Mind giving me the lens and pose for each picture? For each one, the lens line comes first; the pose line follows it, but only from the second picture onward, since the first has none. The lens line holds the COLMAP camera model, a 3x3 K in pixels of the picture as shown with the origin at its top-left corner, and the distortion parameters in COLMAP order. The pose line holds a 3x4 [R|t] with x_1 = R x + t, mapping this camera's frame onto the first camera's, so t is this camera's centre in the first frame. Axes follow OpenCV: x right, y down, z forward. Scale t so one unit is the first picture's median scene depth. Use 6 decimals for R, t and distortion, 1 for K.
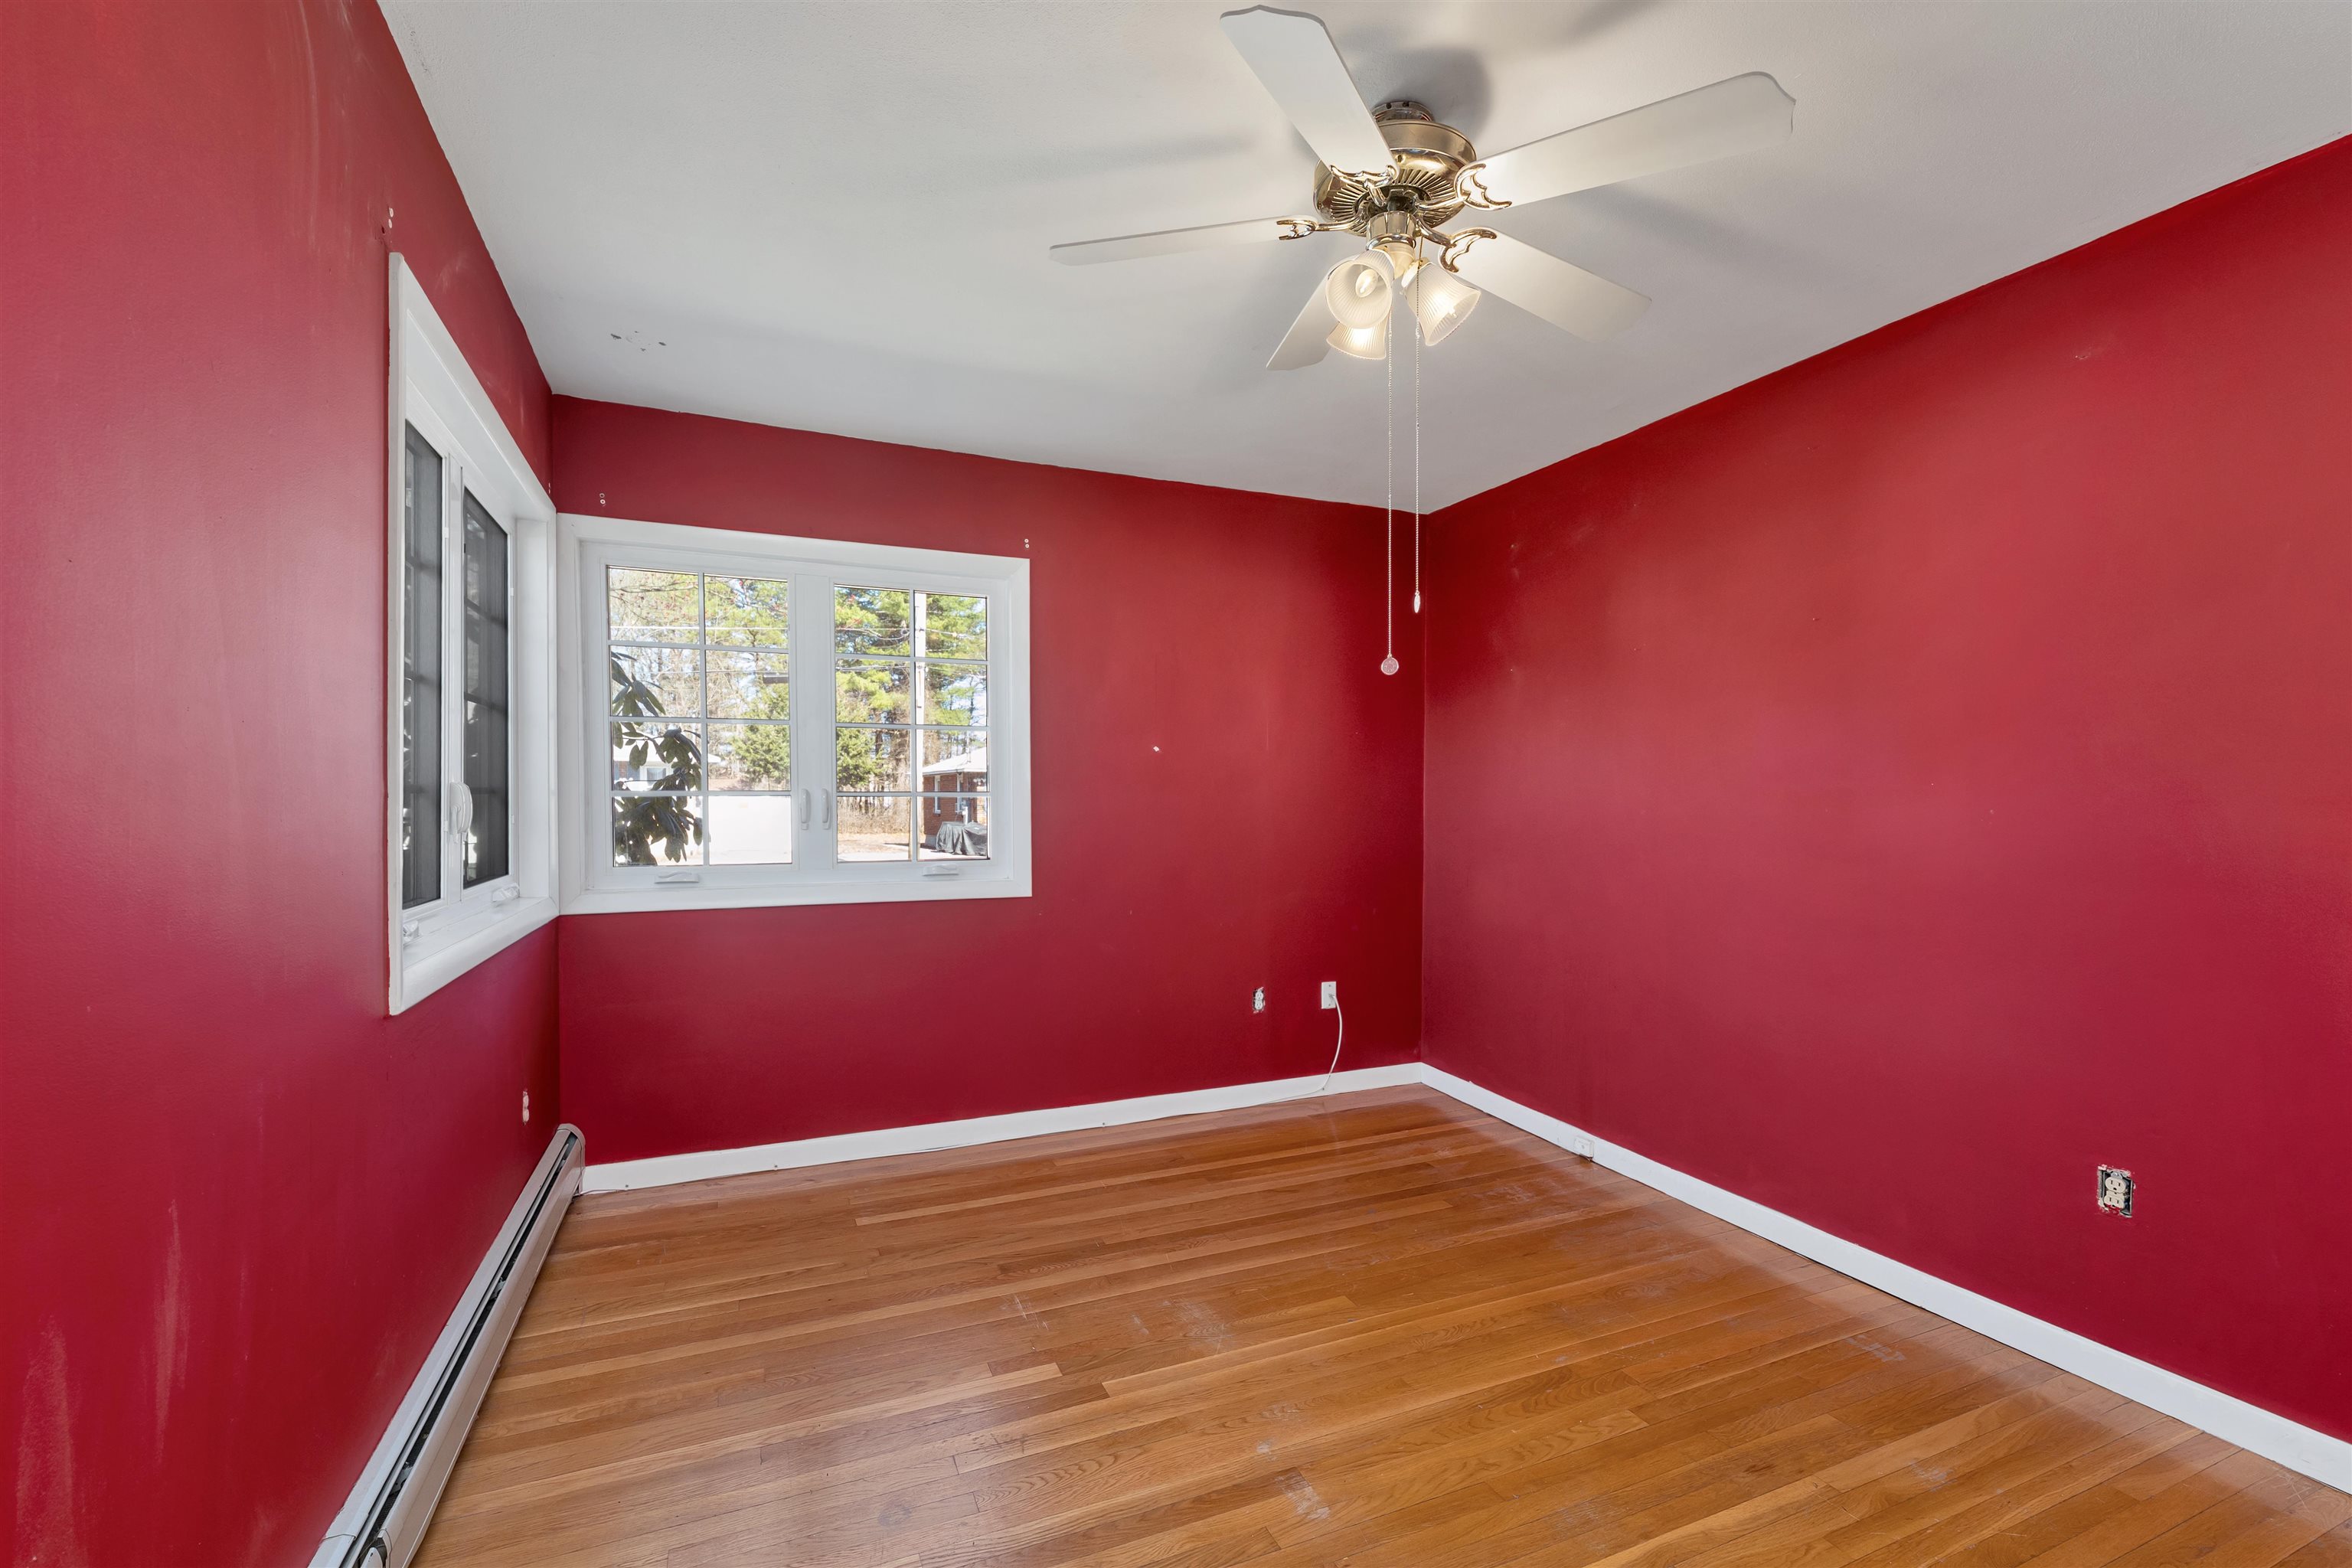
lens RADIAL K [[1003.6, 0, 1172.6], [0, 1003.6, 802.9], [0, 0, 1]] dist [0.015426, -0.000084]
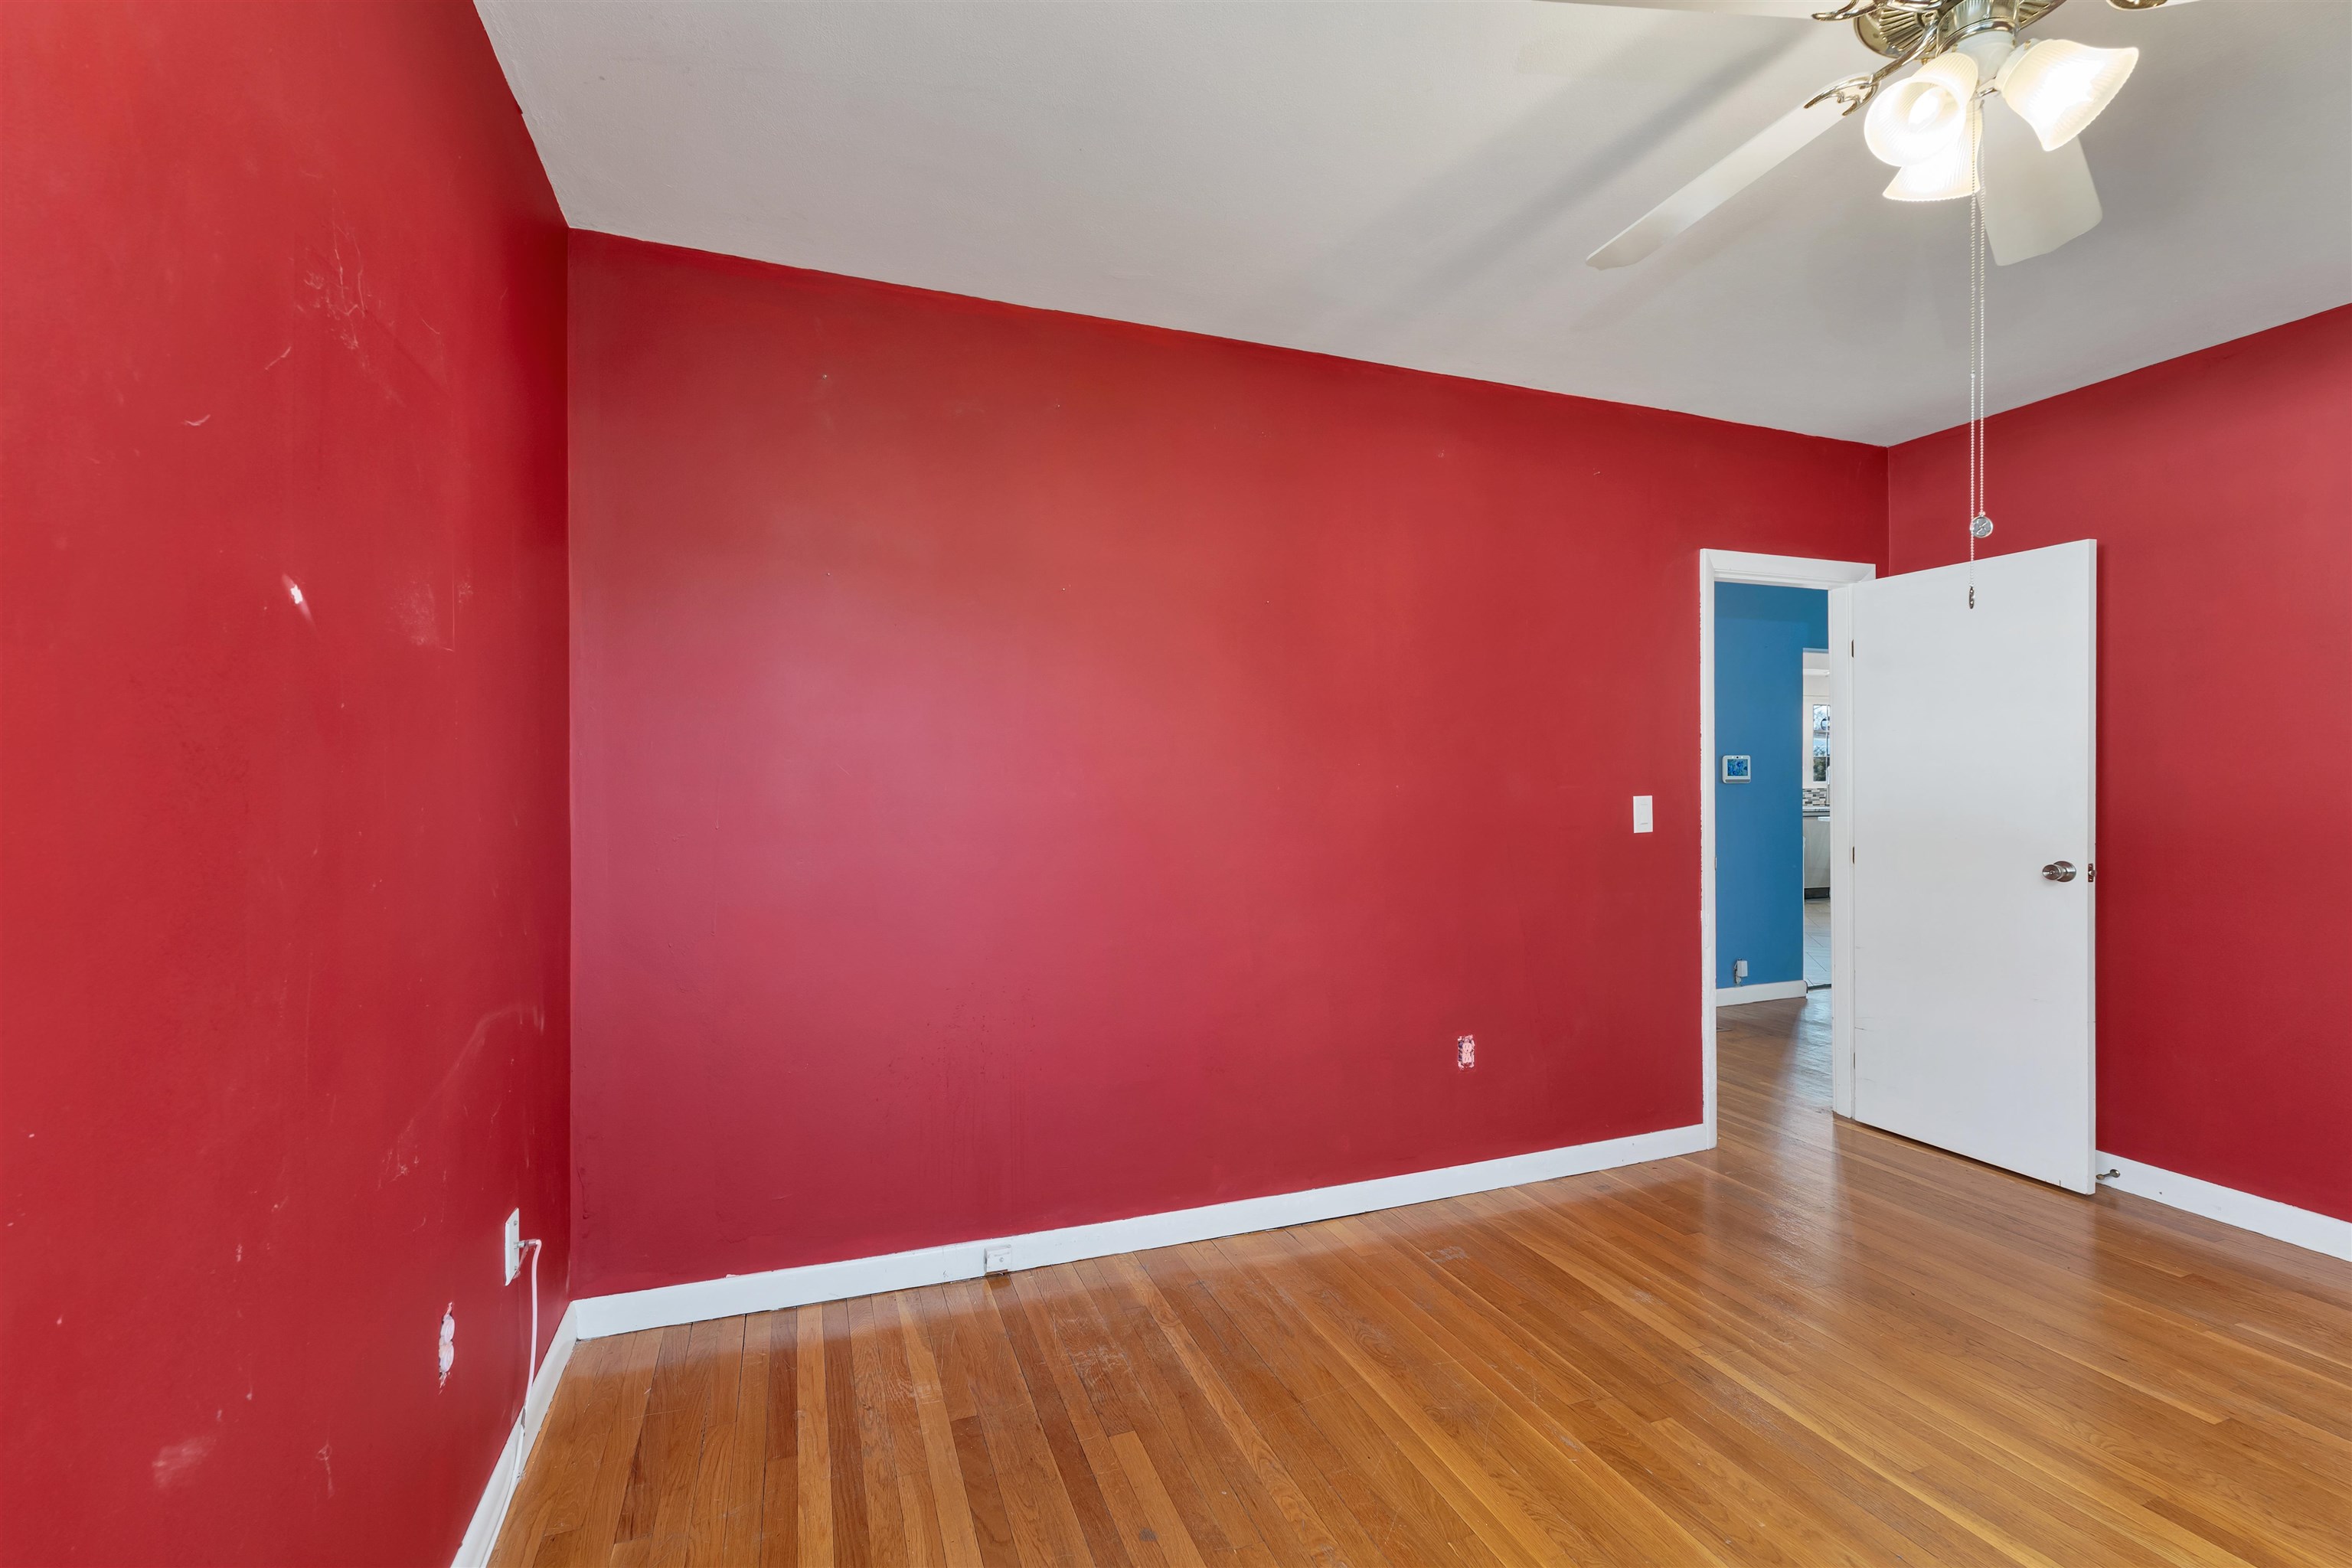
lens RADIAL K [[994.5, 0, 1171.3], [0, 994.5, 772.5], [0, 0, 1]] dist [-0.000035, -0.000180]
pose [[0.055594, -0.001990, 0.998451, -0.356548], [0.011456, 0.999933, 0.001355, -0.011484], [-0.998388, 0.011363, 0.055613, 0.984227]]
